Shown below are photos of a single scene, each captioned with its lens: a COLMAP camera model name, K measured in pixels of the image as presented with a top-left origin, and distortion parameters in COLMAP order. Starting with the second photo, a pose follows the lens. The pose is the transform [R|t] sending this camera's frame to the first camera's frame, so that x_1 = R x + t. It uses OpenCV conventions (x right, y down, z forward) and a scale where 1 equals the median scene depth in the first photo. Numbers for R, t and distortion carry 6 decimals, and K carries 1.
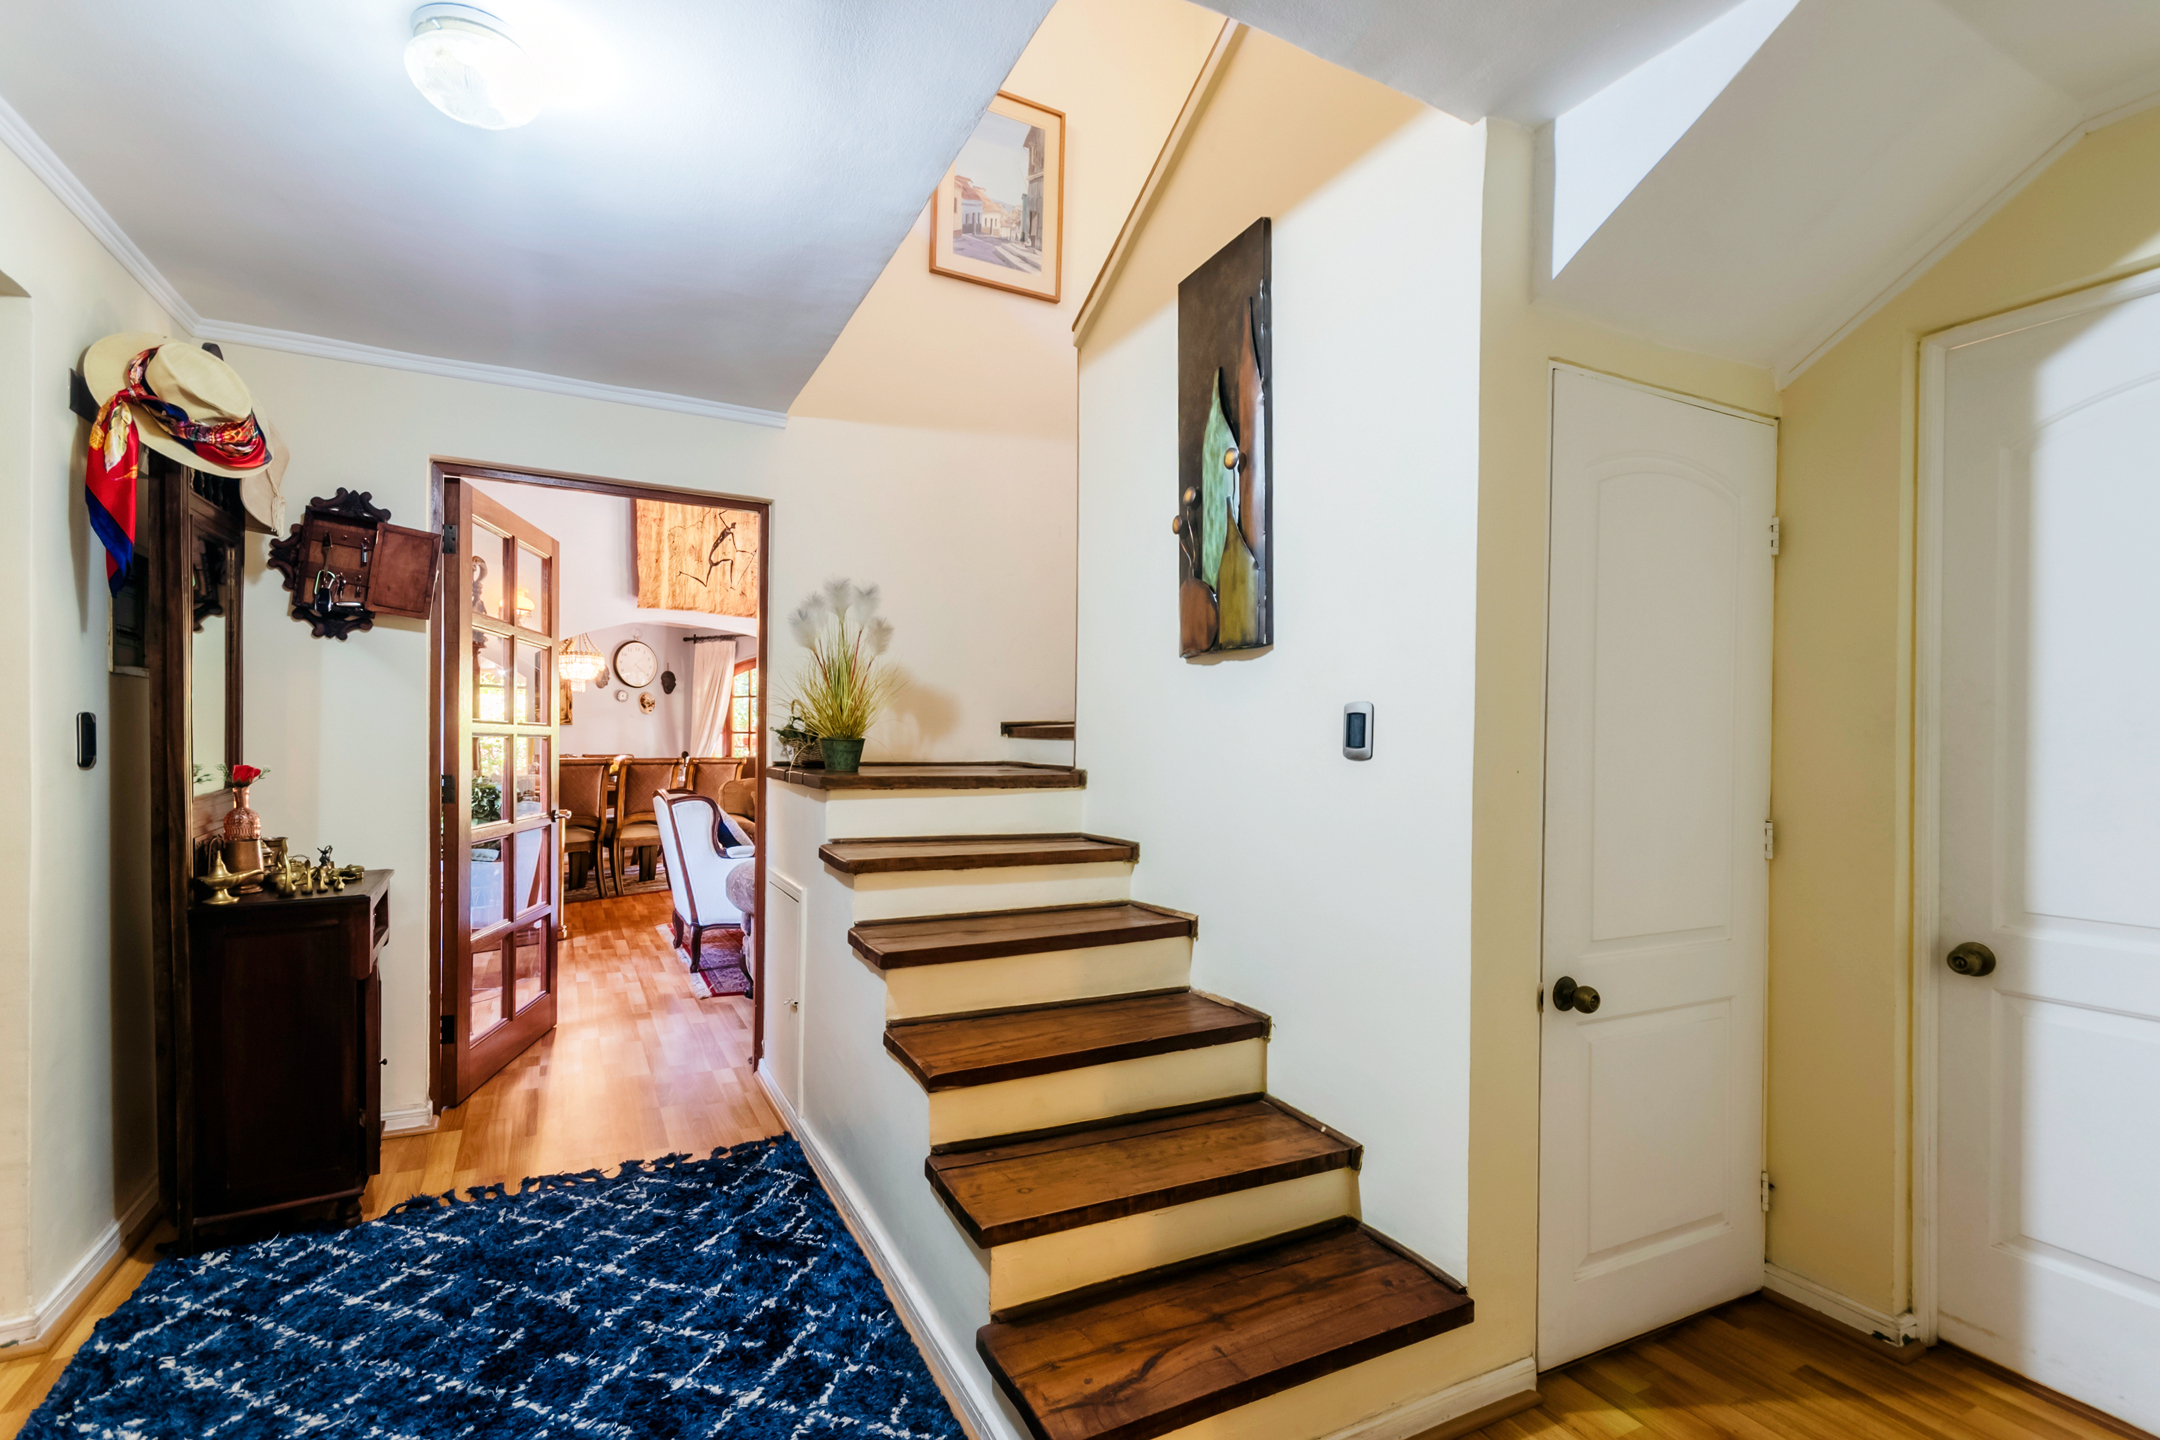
lens RADIAL K [[986.3, 0, 1045.3], [0, 986.3, 746.7], [0, 0, 1]] dist [0.013835, -0.002878]
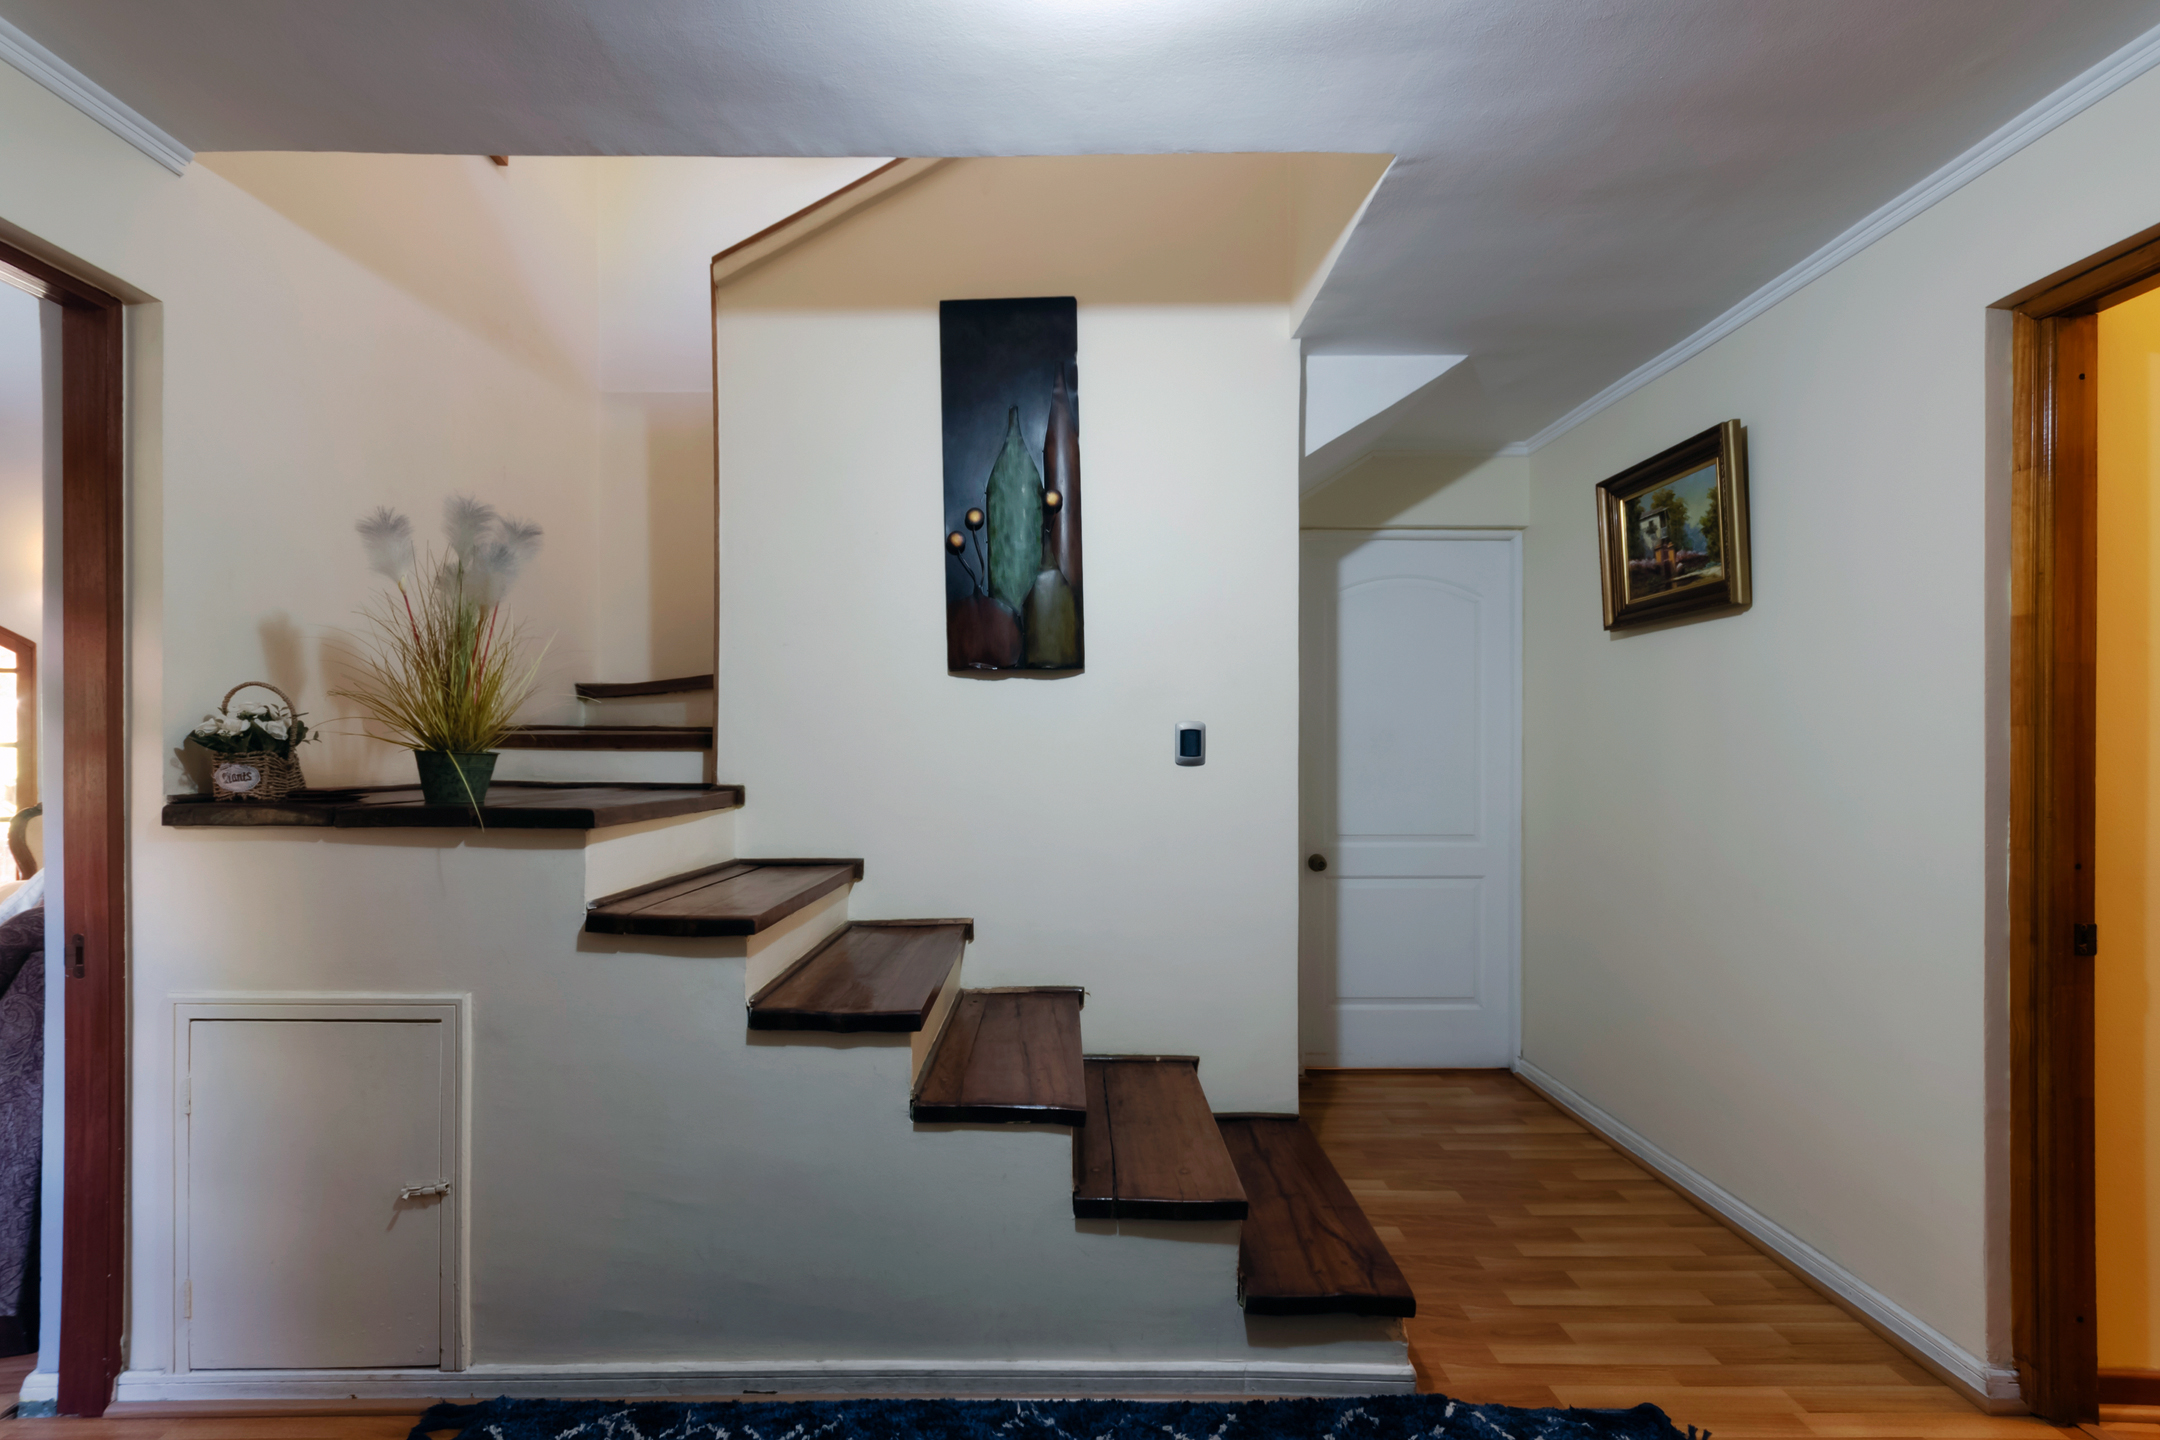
lens RADIAL K [[986.3, 0, 1092.7], [0, 986.3, 748.9], [0, 0, 1]] dist [0.013835, -0.002878]
pose [[0.428676, -0.009428, 0.903409, -0.908892], [0.005398, 0.999954, 0.007874, -0.019708], [-0.903442, 0.001501, 0.428708, 0.545349]]
